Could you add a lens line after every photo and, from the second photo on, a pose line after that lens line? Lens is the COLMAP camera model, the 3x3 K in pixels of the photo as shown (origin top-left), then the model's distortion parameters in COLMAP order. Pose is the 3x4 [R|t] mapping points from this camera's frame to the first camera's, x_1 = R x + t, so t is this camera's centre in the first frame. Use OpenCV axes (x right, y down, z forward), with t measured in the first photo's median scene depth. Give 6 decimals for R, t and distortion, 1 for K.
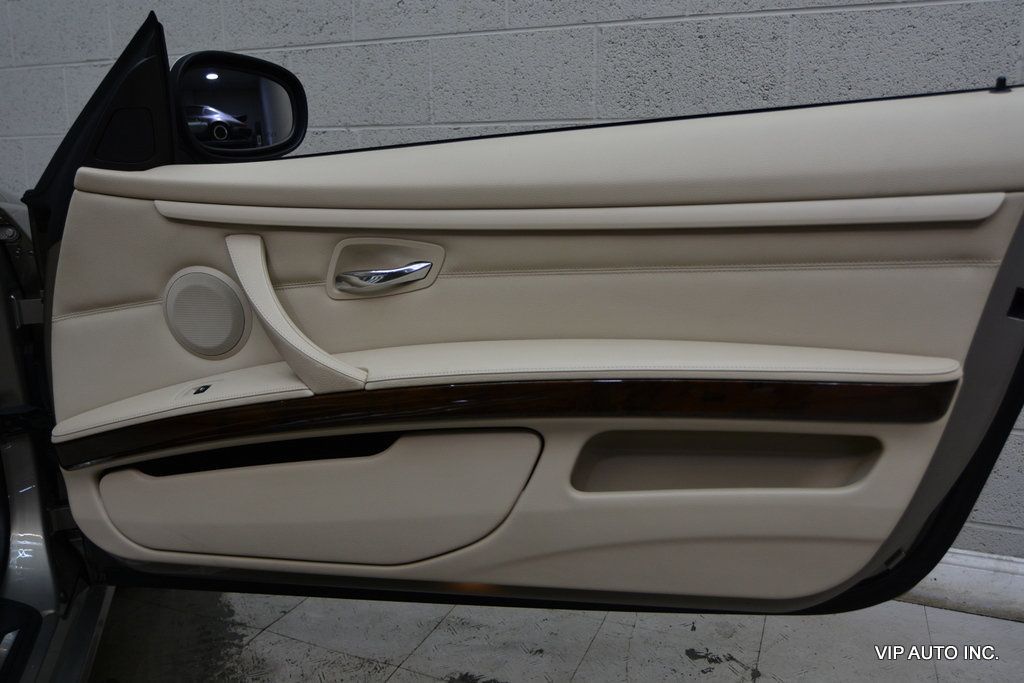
lens RADIAL K [[809.4, 0, 512.0], [0, 809.4, 341.5], [0, 0, 1]] dist [-0.002673, 0.000338]
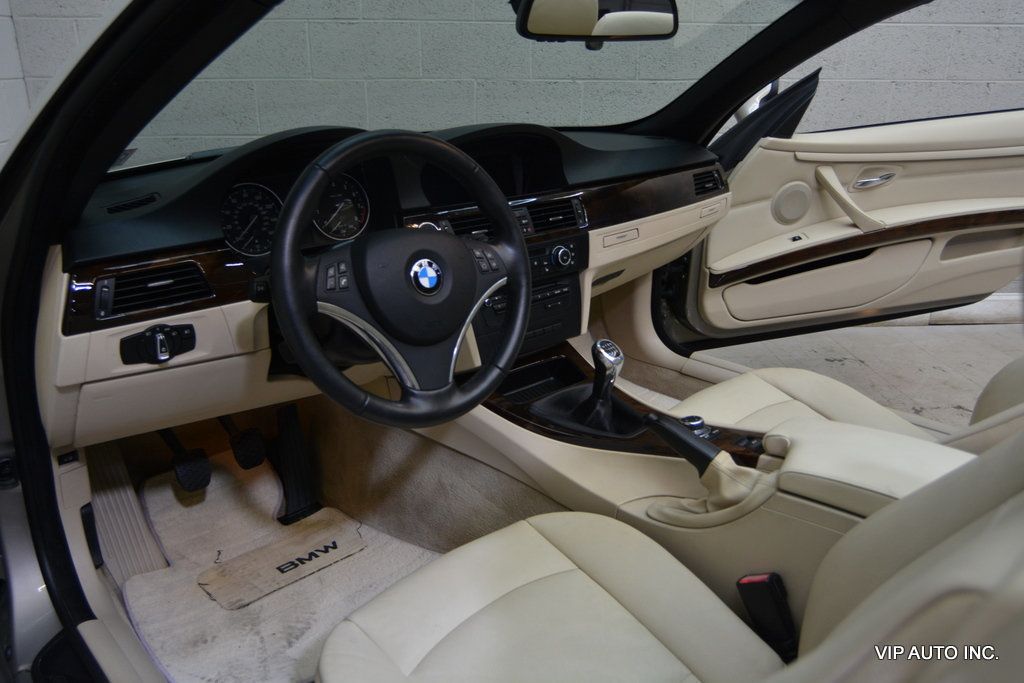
lens RADIAL K [[775.0, 0, 506.9], [0, 775.0, 338.0], [0, 0, 1]] dist [-0.017105, 0.009694]
pose [[0.890970, -0.149930, 0.428596, -2.125899], [0.084968, 0.982291, 0.166989, -0.096727], [-0.446042, -0.112365, 0.887931, -0.566831]]
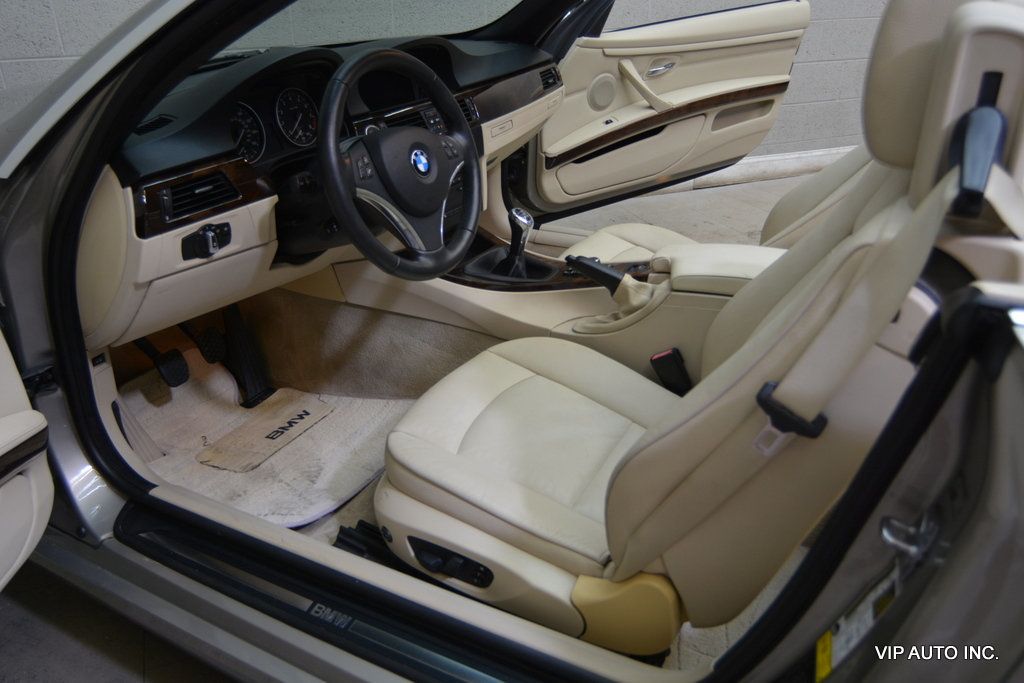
lens RADIAL K [[775.0, 0, 506.9], [0, 775.0, 338.0], [0, 0, 1]] dist [-0.017105, 0.009694]
pose [[0.698739, -0.324407, 0.637592, -2.604618], [0.149480, 0.937803, 0.313339, -0.127408], [-0.699586, -0.123635, 0.703772, -0.680393]]
